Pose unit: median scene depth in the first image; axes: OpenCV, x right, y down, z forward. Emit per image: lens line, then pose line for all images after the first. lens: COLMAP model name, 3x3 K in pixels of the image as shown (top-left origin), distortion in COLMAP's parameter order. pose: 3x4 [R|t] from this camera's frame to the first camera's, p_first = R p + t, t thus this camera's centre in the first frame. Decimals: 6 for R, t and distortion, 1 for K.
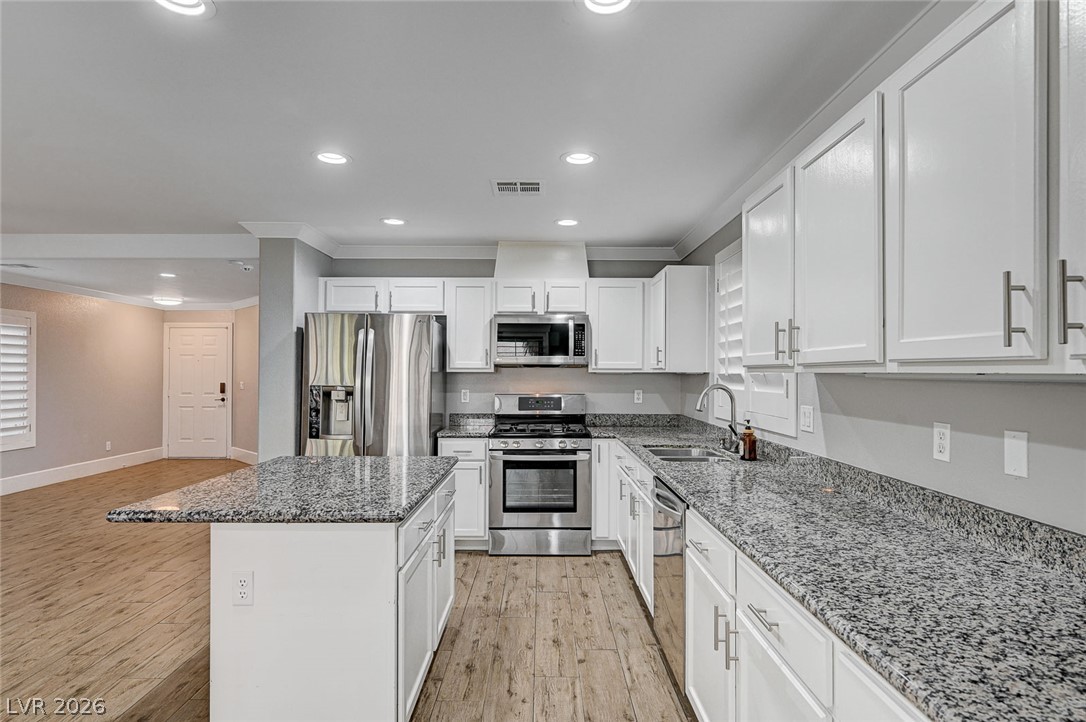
lens RADIAL K [[574.3, 0, 541.3], [0, 574.3, 365.4], [0, 0, 1]] dist [-0.009974, 0.003382]
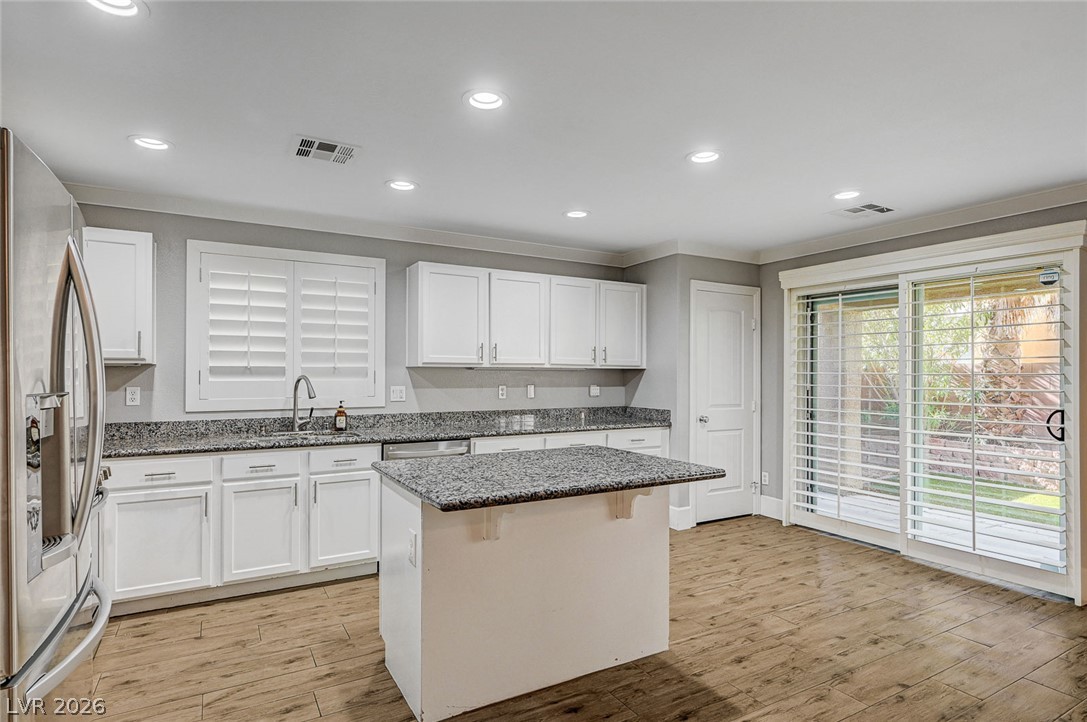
lens RADIAL K [[583.0, 0, 556.8], [0, 583.0, 368.5], [0, 0, 1]] dist [-0.003913, 0.004401]
pose [[-0.509555, 0.003357, 0.860432, -0.692088], [-0.014002, 0.999828, -0.012193, 0.017890], [-0.860324, -0.018260, -0.509420, 0.812759]]
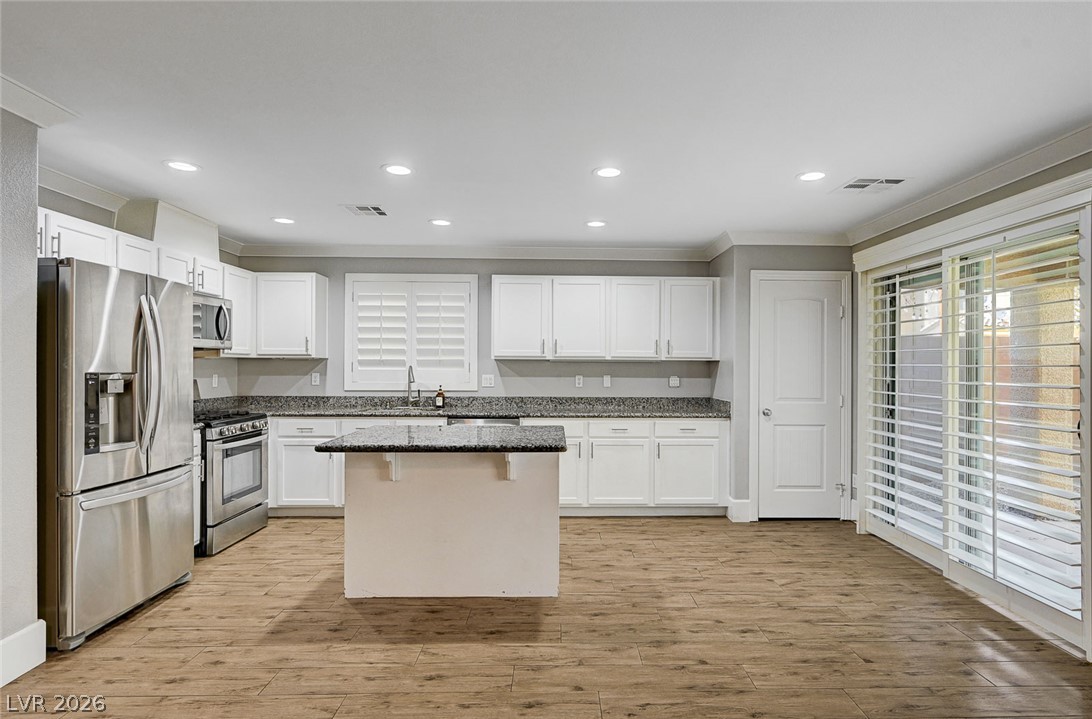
lens RADIAL K [[588.8, 0, 570.7], [0, 588.8, 357.9], [0, 0, 1]] dist [-0.004330, 0.000456]
pose [[-0.026558, 0.009756, 0.999600, -0.952775], [-0.016665, 0.999809, -0.010201, 0.013704], [-0.999508, -0.016929, -0.026391, 0.414526]]
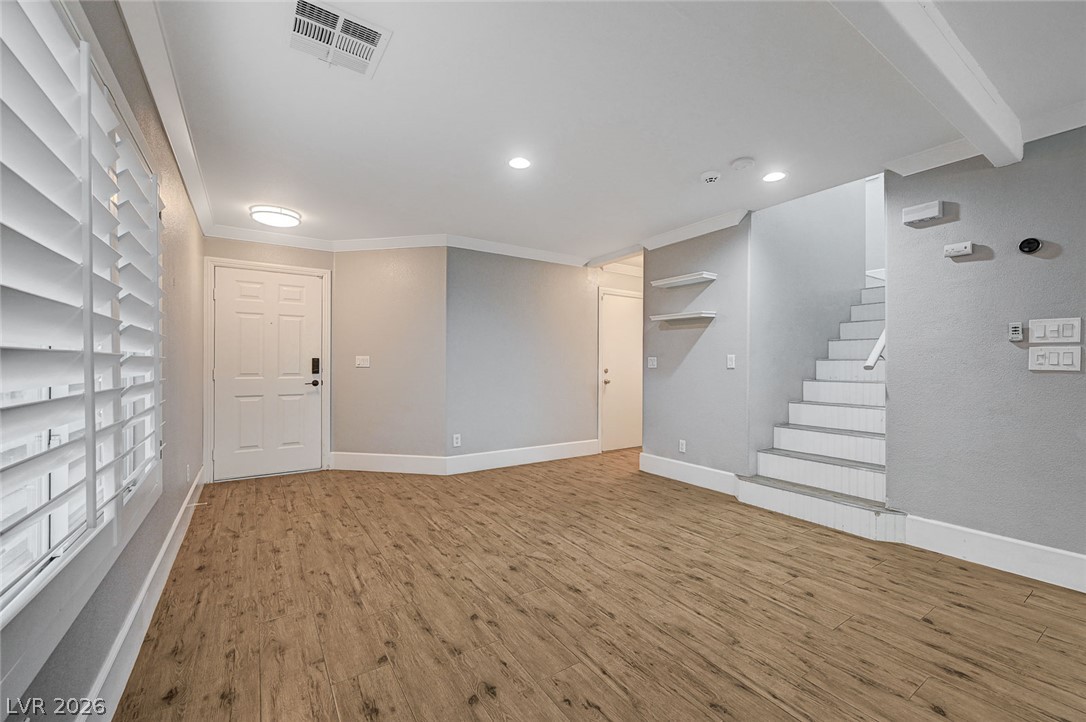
lens RADIAL K [[431.1, 0, 539.6], [0, 431.1, 360.8], [0, 0, 1]] dist [0.001829, 0.000288]
pose [[0.835976, 0.008132, 0.548705, -1.200366], [-0.010225, 0.999947, 0.000758, 0.058631], [-0.548670, -0.006244, 0.836016, 0.830544]]
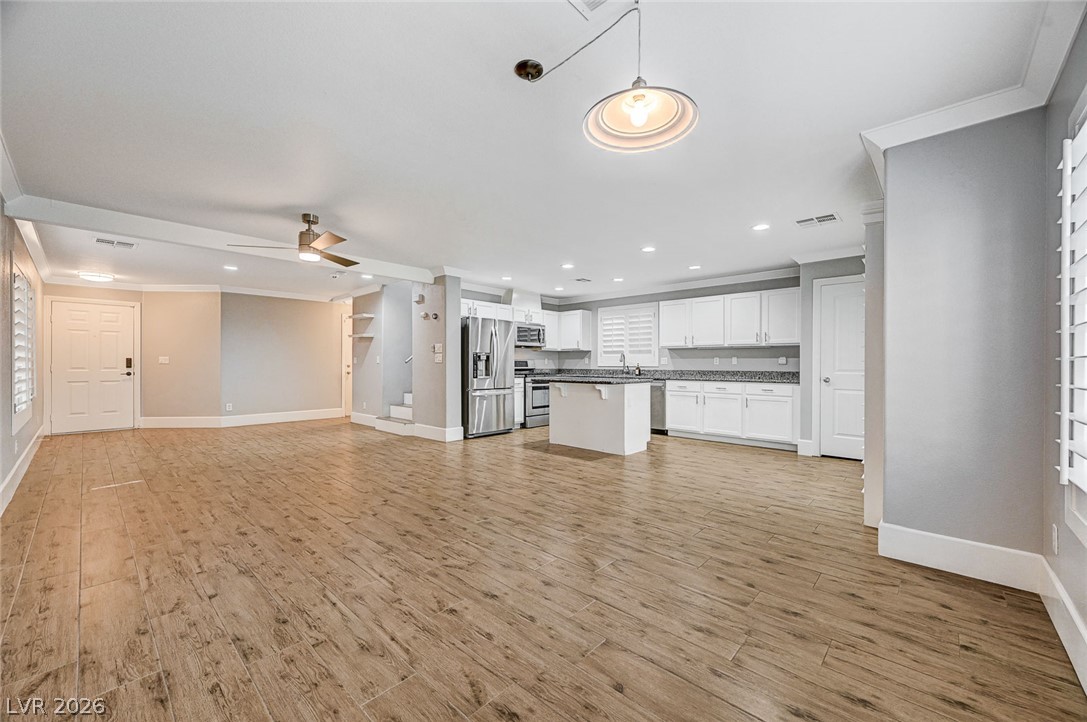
lens RADIAL K [[431.5, 0, 534.0], [0, 431.5, 360.4], [0, 0, 1]] dist [0.001829, 0.000288]
pose [[0.694187, 0.007560, 0.719755, -1.194260], [-0.009813, 0.999951, -0.001039, 0.055222], [-0.719728, -0.006341, 0.694227, -0.194285]]
